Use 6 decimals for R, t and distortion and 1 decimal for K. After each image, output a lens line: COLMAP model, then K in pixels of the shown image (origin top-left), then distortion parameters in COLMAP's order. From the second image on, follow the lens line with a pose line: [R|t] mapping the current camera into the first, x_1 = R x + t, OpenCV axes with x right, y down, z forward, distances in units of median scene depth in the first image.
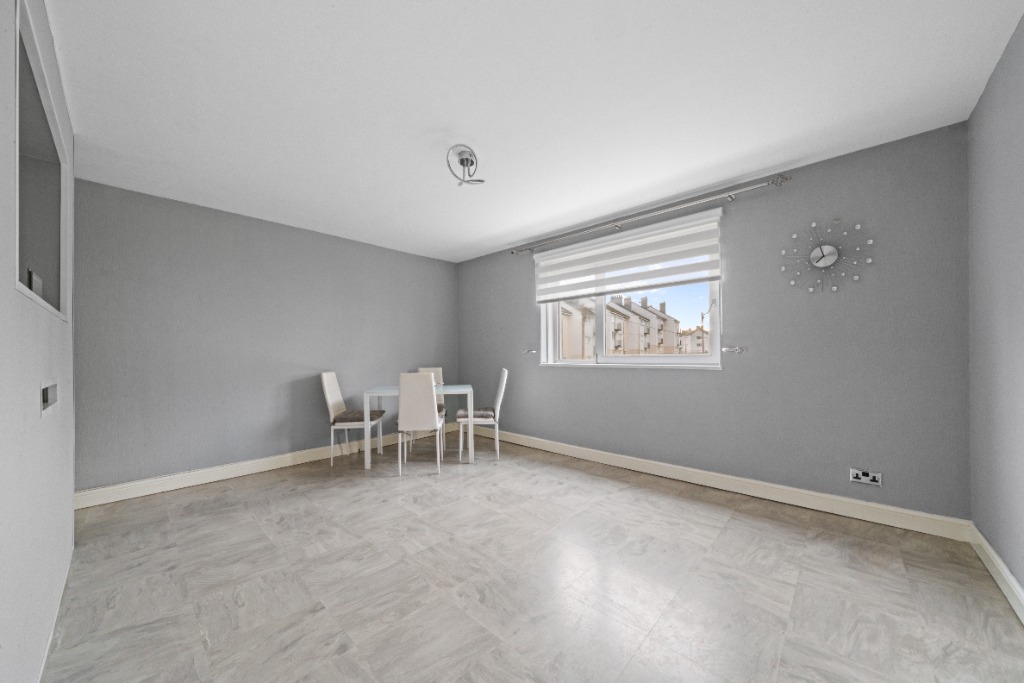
lens RADIAL K [[360.1, 0, 507.7], [0, 360.1, 346.0], [0, 0, 1]] dist [-0.001125, 0.000079]
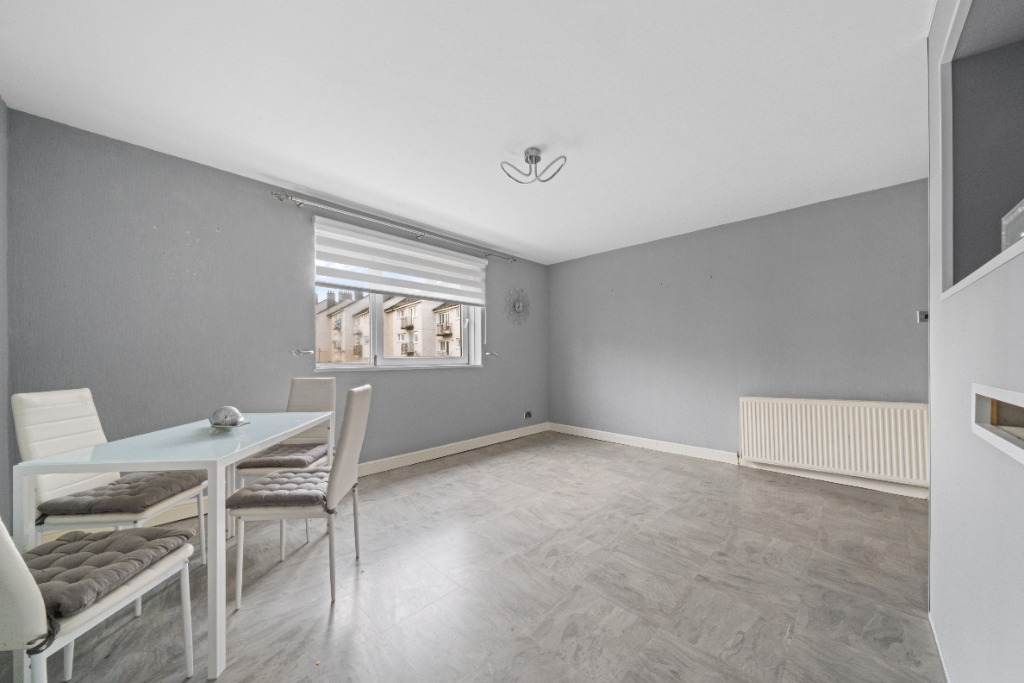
lens RADIAL K [[360.1, 0, 513.7], [0, 360.1, 349.0], [0, 0, 1]] dist [-0.001125, 0.000079]
pose [[0.007633, 0.027708, 0.999587, -1.119804], [-0.021555, 0.999388, -0.027538, 0.037072], [-0.999739, -0.021336, 0.008225, 1.063125]]
